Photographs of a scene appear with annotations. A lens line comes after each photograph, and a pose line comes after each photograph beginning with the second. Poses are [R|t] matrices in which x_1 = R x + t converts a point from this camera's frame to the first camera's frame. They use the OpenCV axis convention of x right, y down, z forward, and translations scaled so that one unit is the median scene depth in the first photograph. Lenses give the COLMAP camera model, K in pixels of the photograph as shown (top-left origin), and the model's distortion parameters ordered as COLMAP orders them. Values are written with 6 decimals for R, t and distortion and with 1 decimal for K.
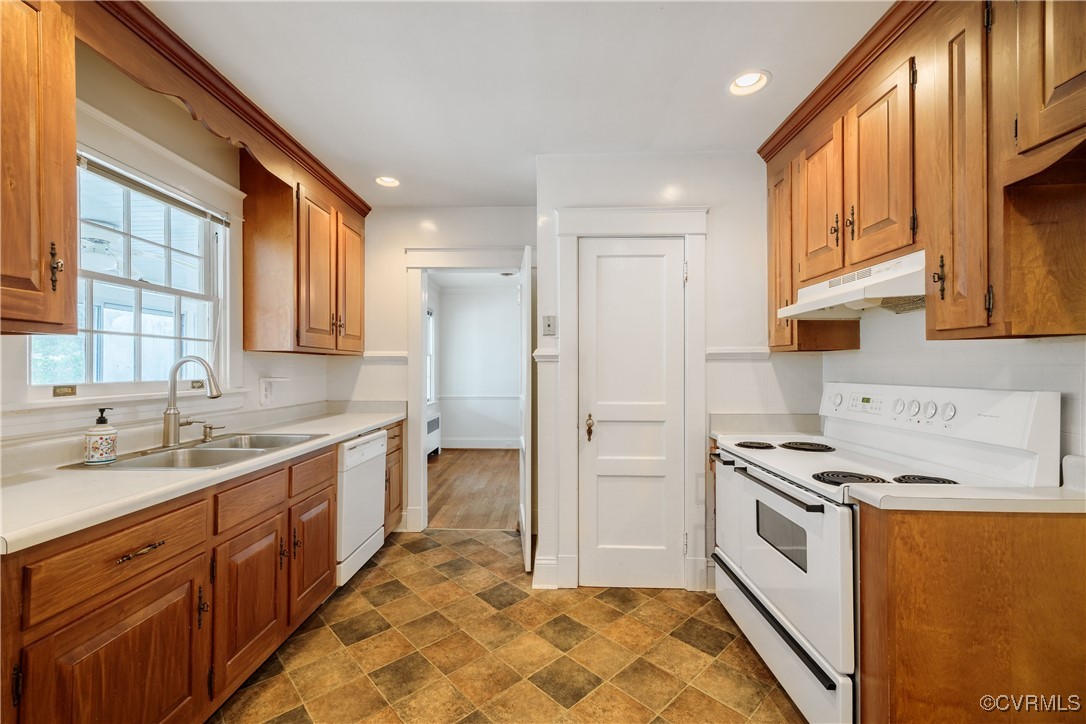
lens RADIAL K [[444.9, 0, 541.2], [0, 444.9, 367.5], [0, 0, 1]] dist [0.014947, -0.000316]
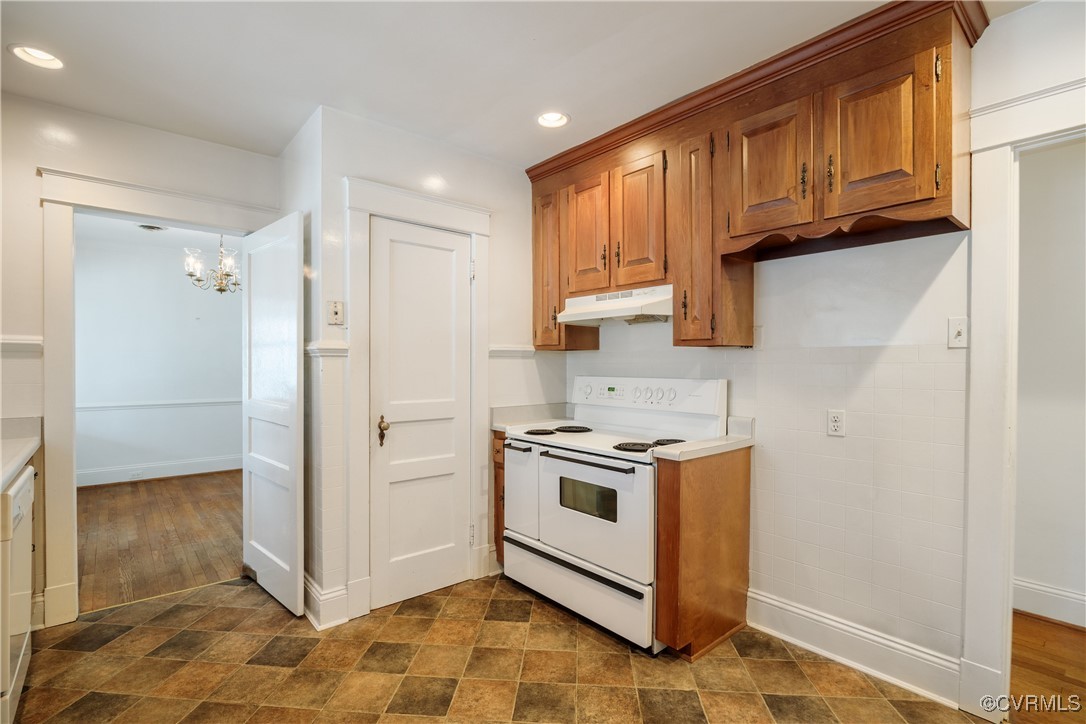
lens RADIAL K [[501.3, 0, 540.9], [0, 501.3, 367.5], [0, 0, 1]] dist [-0.012695, -0.000023]
pose [[0.740621, -0.003313, 0.671915, -0.405045], [-0.003831, 0.999951, 0.009153, -0.003151], [-0.671912, -0.009353, 0.740572, 0.055264]]
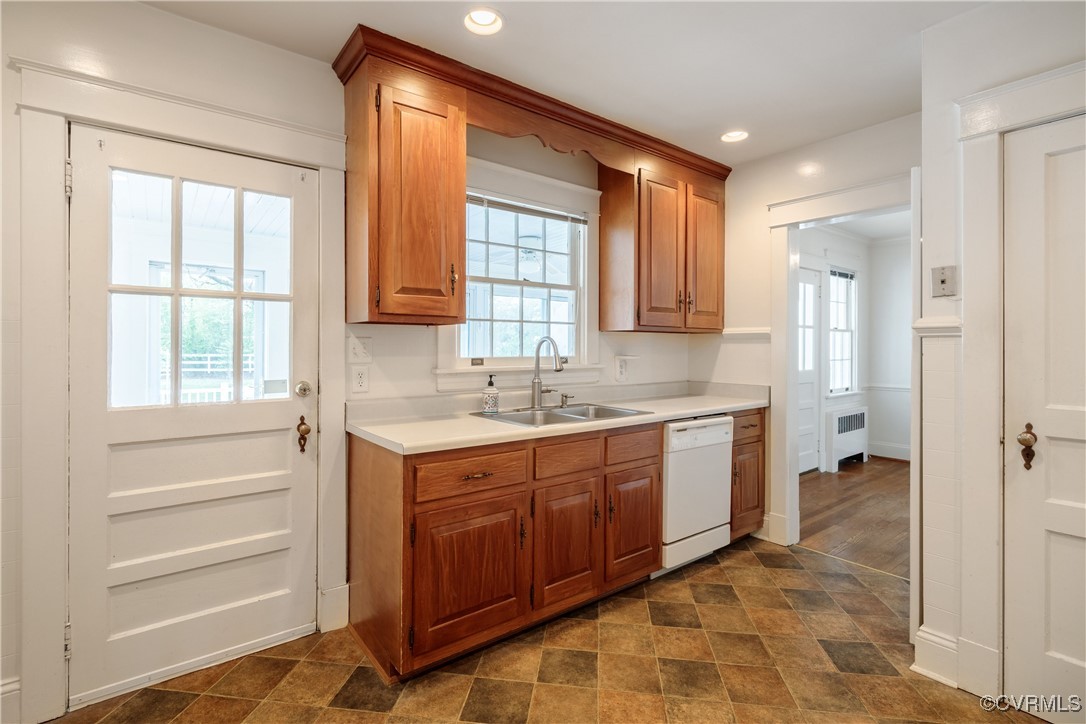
lens RADIAL K [[513.3, 0, 537.1], [0, 513.3, 348.1], [0, 0, 1]] dist [0.000070, 0.000100]
pose [[0.635829, 0.001866, -0.771828, 0.272541], [-0.000740, 0.999998, 0.001808, 0.002955], [0.771830, -0.000578, 0.635829, 0.071734]]
